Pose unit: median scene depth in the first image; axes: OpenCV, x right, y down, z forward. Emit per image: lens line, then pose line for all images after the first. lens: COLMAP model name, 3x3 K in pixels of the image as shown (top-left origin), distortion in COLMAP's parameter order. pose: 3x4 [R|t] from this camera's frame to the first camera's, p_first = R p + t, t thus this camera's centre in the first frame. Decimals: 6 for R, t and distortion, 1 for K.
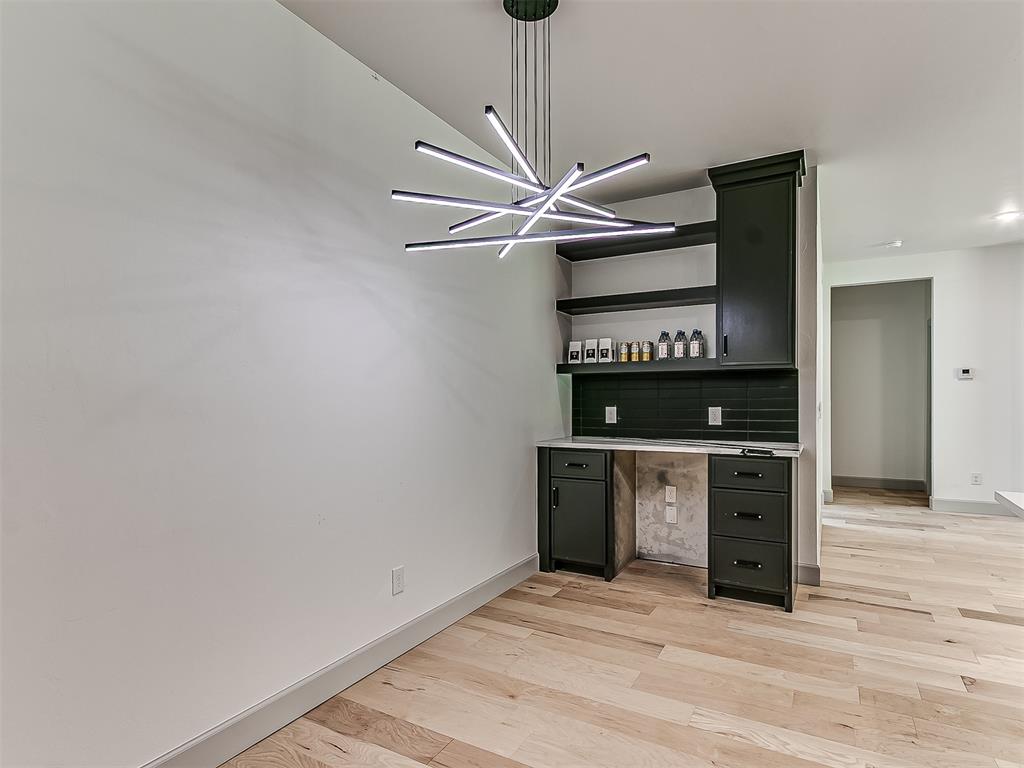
lens RADIAL K [[568.3, 0, 529.6], [0, 568.3, 396.1], [0, 0, 1]] dist [-0.007098, 0.006735]
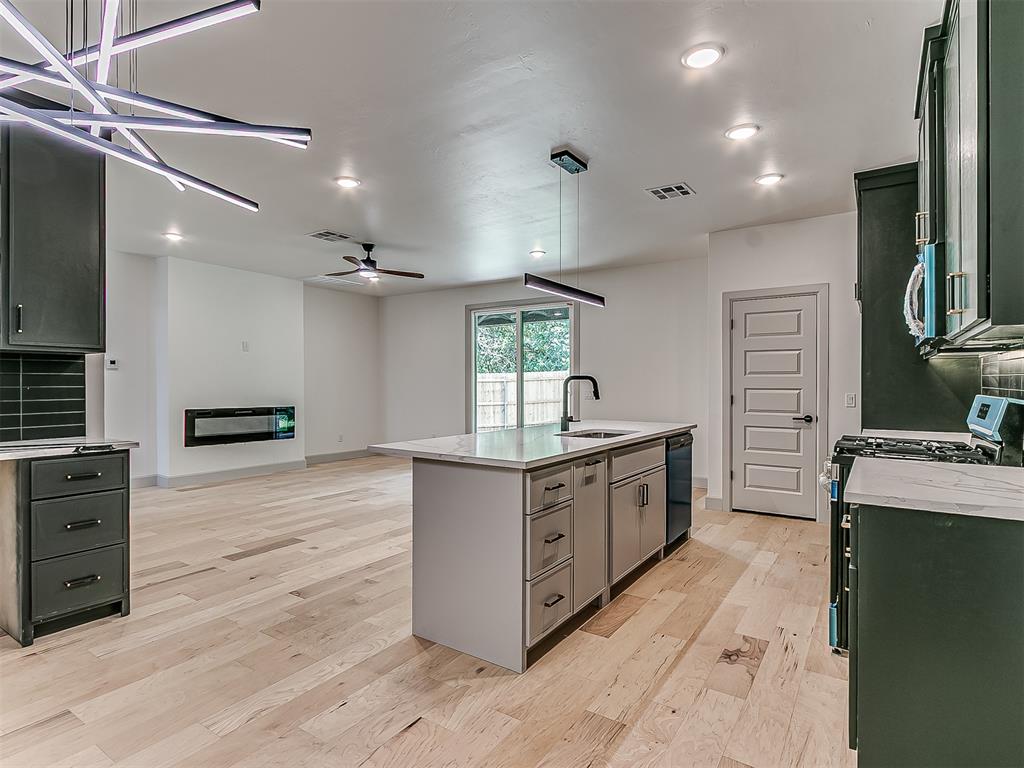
lens RADIAL K [[552.1, 0, 483.6], [0, 552.1, 385.7], [0, 0, 1]] dist [0.004905, -0.004879]
pose [[0.106177, 0.000298, 0.994347, -0.337312], [-0.000405, 1.000000, -0.000257, 0.001821], [-0.994347, -0.000376, 0.106177, 0.277474]]
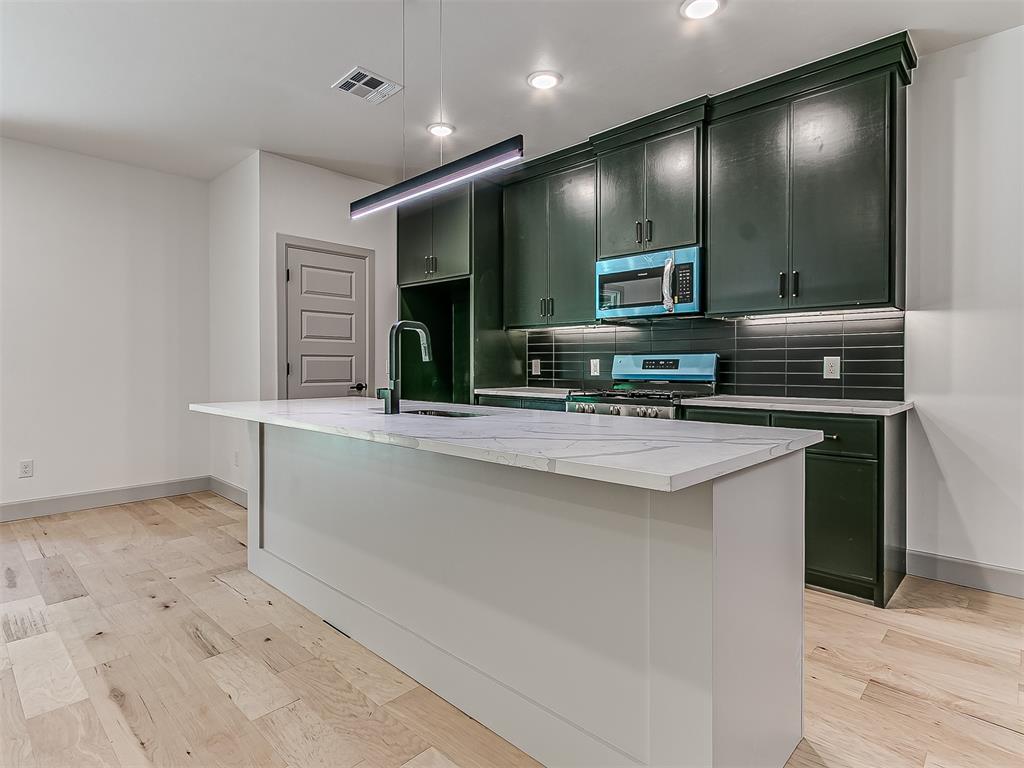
lens RADIAL K [[552.1, 0, 522.7], [0, 552.1, 361.9], [0, 0, 1]] dist [0.004905, -0.004879]
pose [[-0.971112, 0.008119, 0.238485, 0.427593], [0.006622, 0.999953, -0.007077, 0.034394], [-0.238531, -0.005294, -0.971121, 0.797918]]
